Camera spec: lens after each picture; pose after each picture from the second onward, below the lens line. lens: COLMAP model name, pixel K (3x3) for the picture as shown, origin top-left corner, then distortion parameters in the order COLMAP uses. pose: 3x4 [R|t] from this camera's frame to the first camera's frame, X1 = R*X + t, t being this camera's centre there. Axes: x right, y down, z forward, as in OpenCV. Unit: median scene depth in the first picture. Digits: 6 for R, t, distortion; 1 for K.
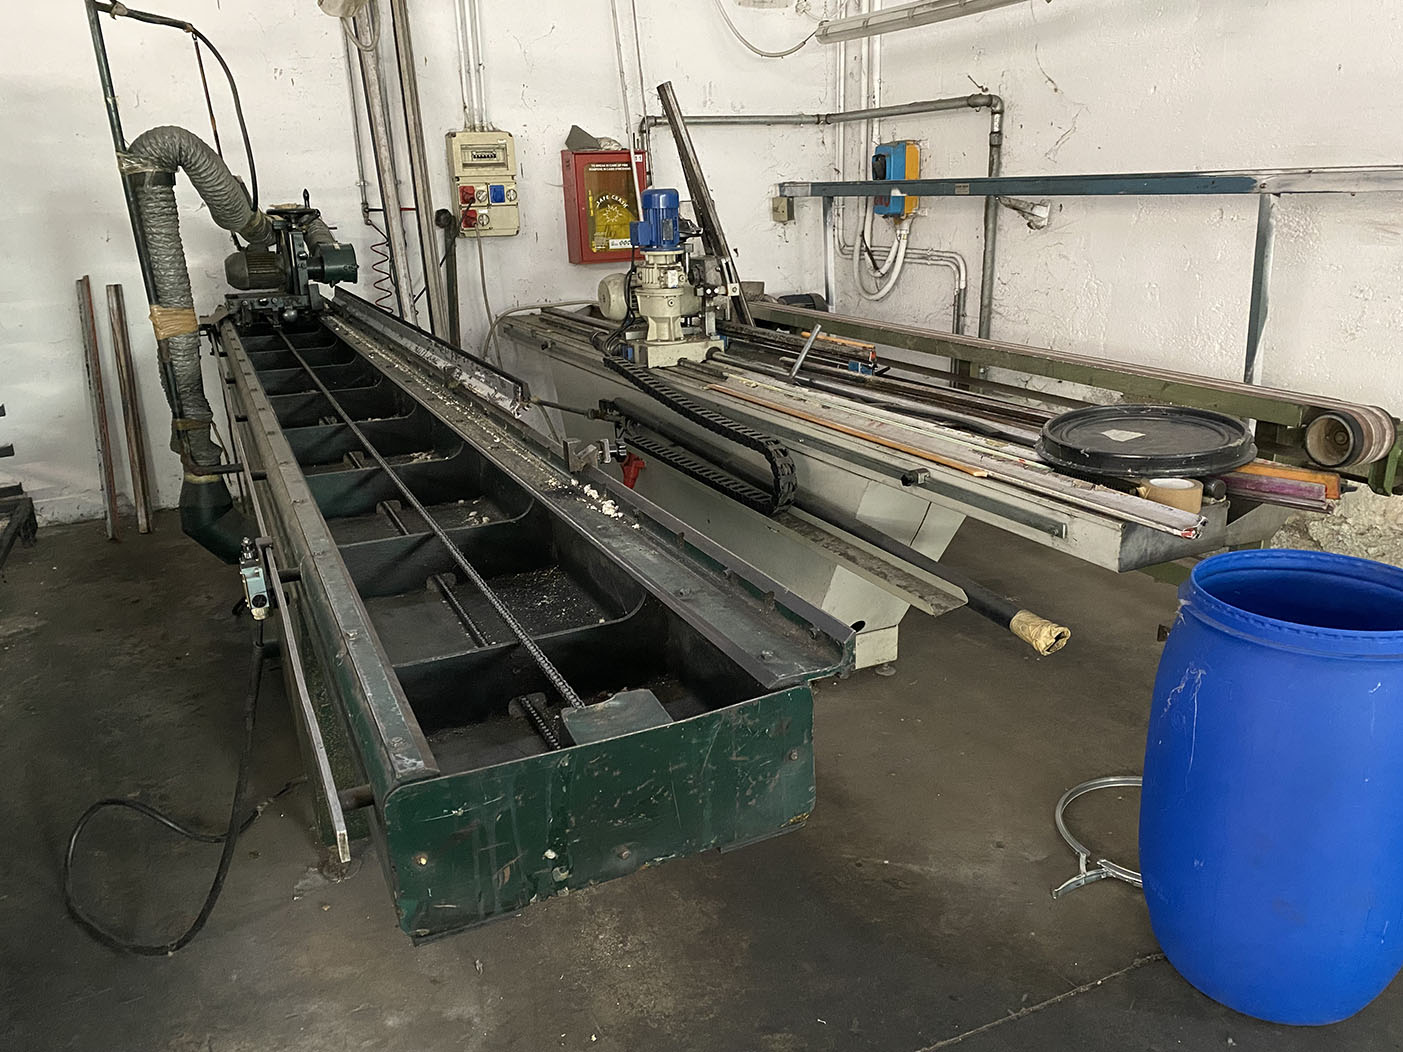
lens RADIAL K [[1035.4, 0, 699.3], [0, 1035.4, 556.3], [0, 0, 1]] dist [0.100575, -0.133815]
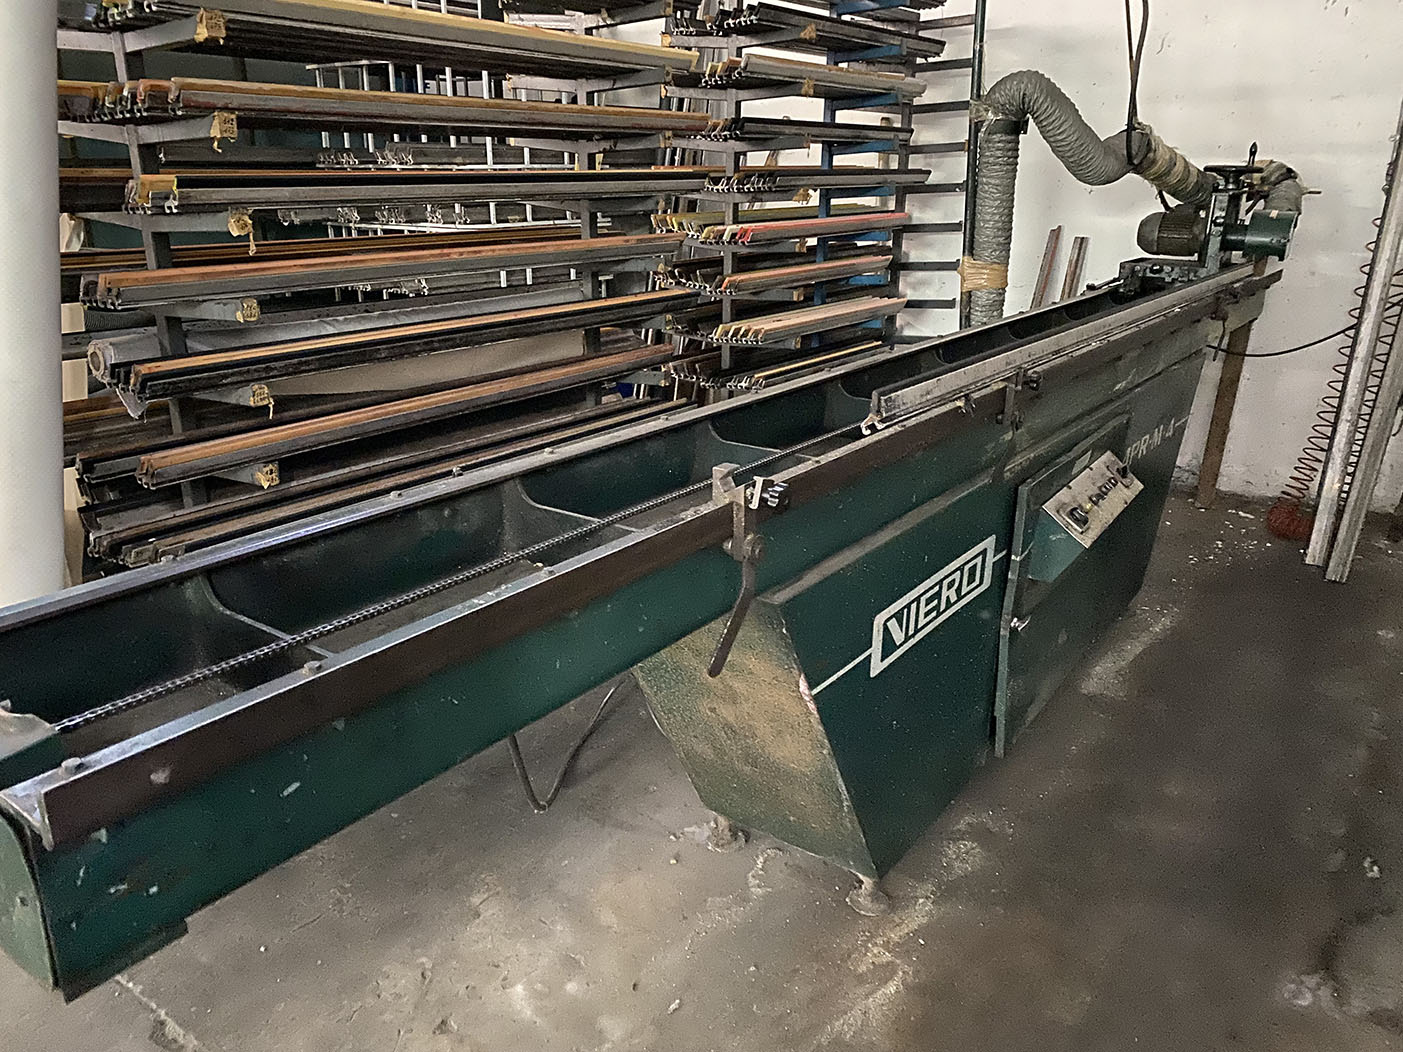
lens RADIAL K [[1080.2, 0, 710.2], [0, 1080.2, 530.0], [0, 0, 1]] dist [0.016743, -0.013511]
pose [[0.480312, 0.308906, -0.820901, 0.220189], [-0.306057, 0.936127, 0.173190, -0.079521], [0.821967, 0.168057, 0.544176, 0.233481]]
